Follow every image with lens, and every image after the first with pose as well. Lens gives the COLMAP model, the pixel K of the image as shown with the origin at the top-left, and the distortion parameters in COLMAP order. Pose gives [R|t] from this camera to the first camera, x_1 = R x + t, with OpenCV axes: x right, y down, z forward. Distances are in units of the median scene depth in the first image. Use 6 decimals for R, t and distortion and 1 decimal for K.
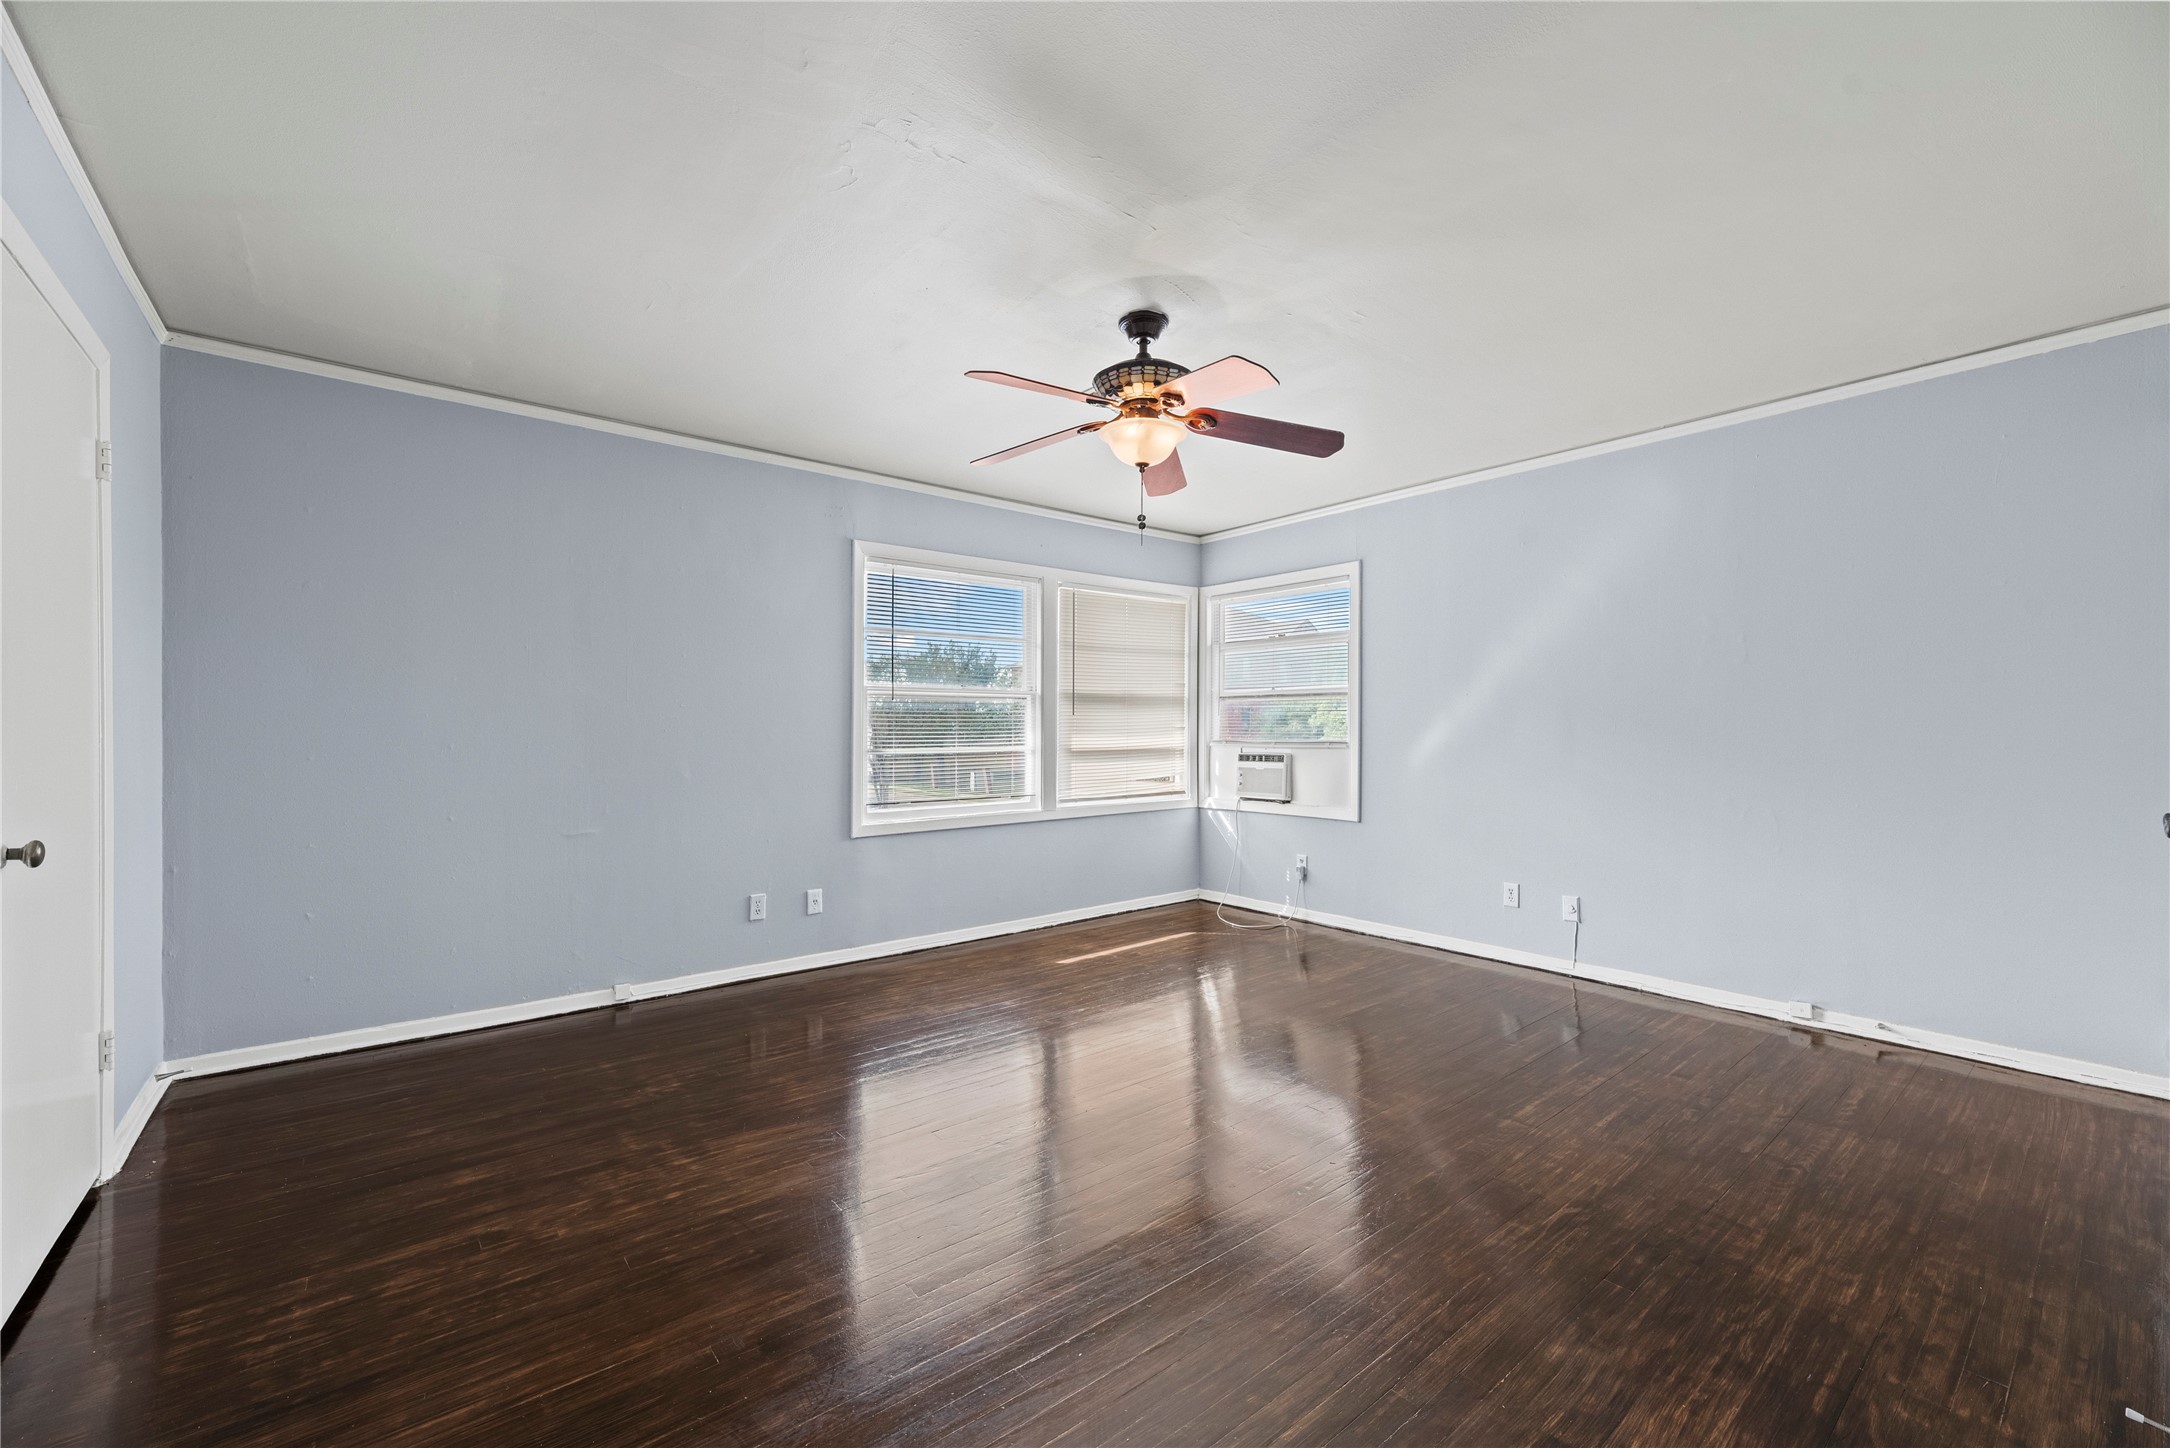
lens RADIAL K [[880.2, 0, 1074.9], [0, 880.2, 747.4], [0, 0, 1]] dist [-0.000329, 0.000219]
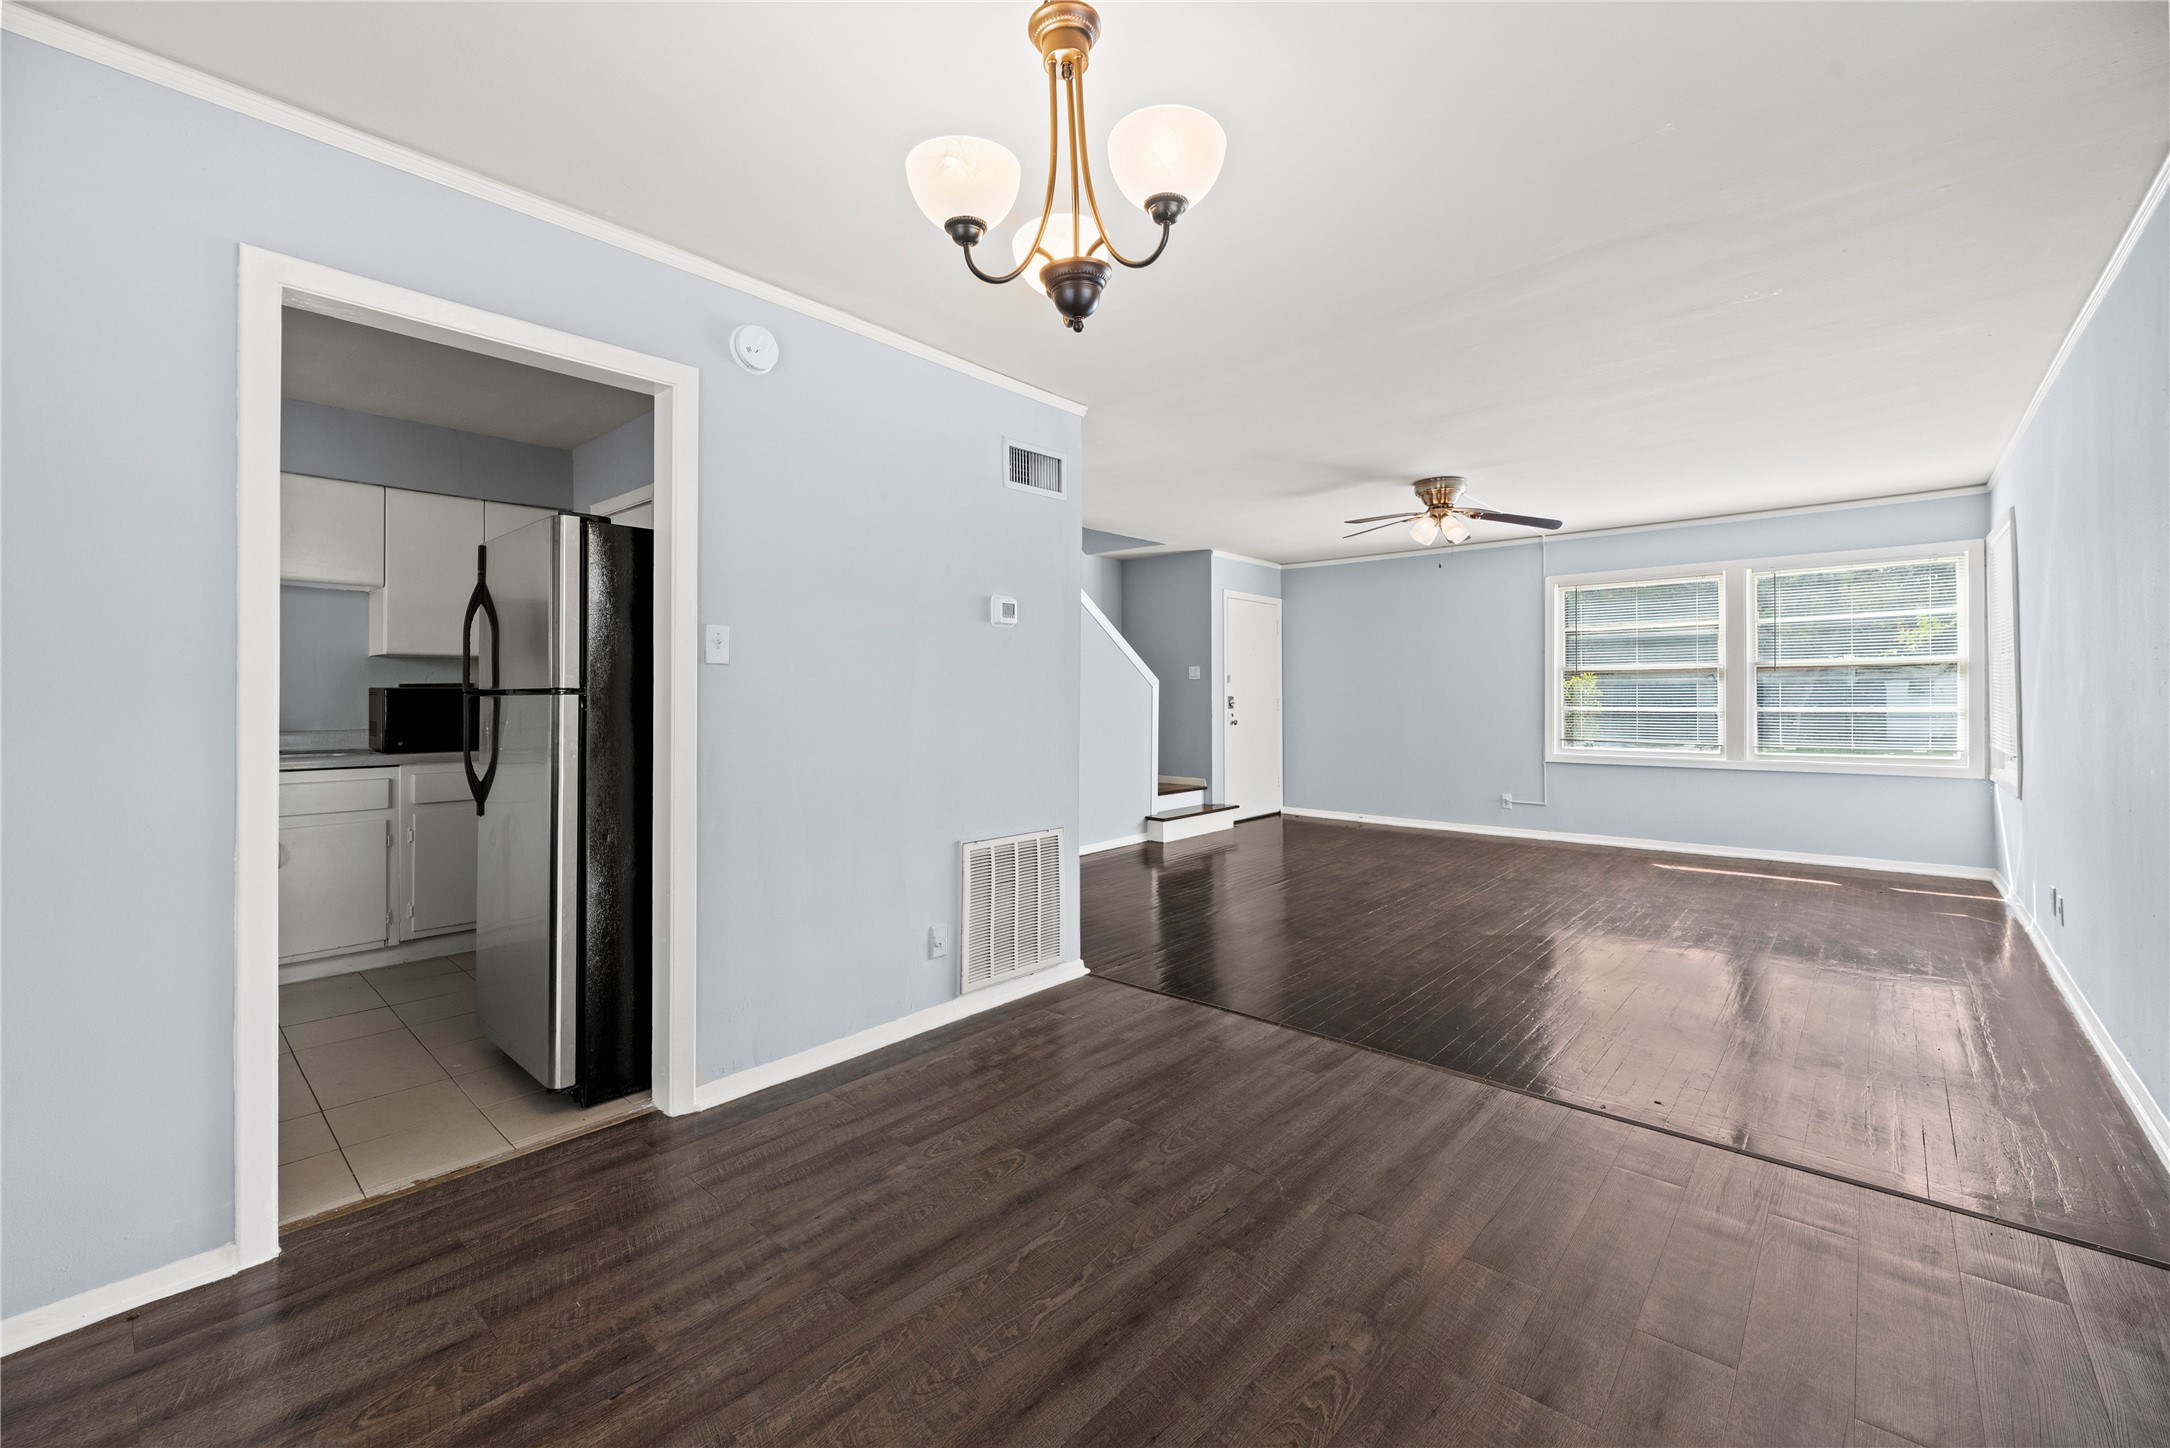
lens RADIAL K [[880.2, 0, 1082.7], [0, 880.2, 680.6], [0, 0, 1]] dist [-0.000329, 0.000219]
pose [[0.167237, -0.002881, -0.985913, 1.067774], [-0.012832, 0.999905, -0.005099, -0.020840], [0.985833, 0.013504, 0.167184, -0.094993]]
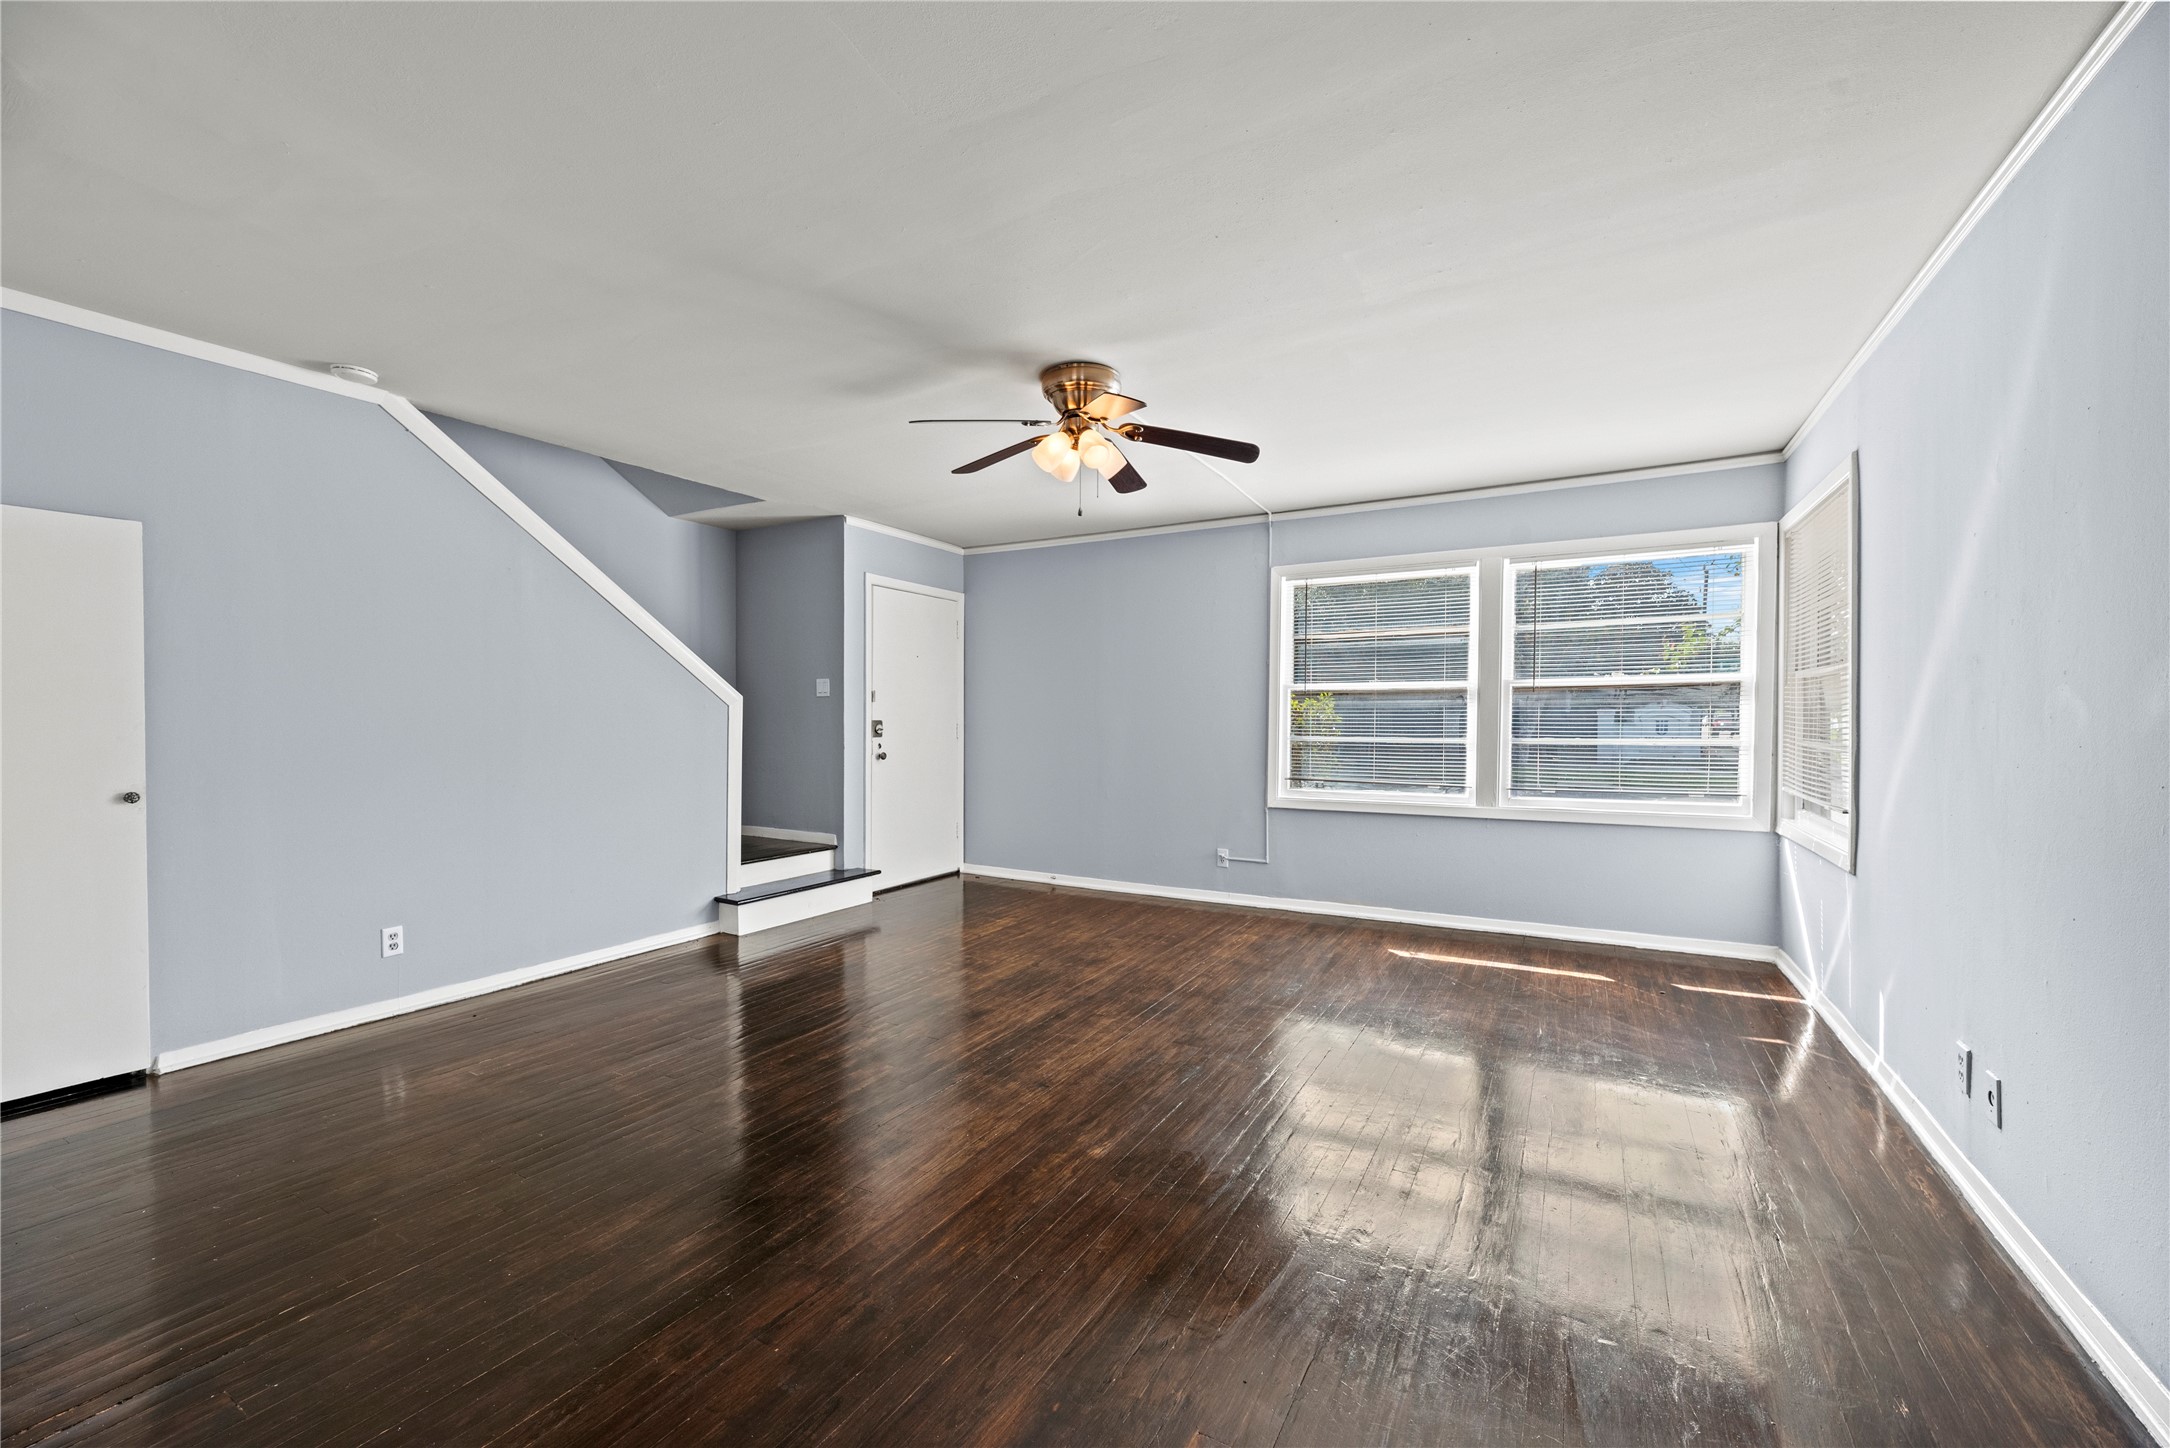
lens RADIAL K [[880.2, 0, 1077.7], [0, 880.2, 720.9], [0, 0, 1]] dist [-0.000329, 0.000219]
pose [[0.374046, 0.016940, -0.927255, 0.708195], [-0.021267, 0.999727, 0.009685, -0.020357], [0.927166, 0.016098, 0.374304, 0.258424]]
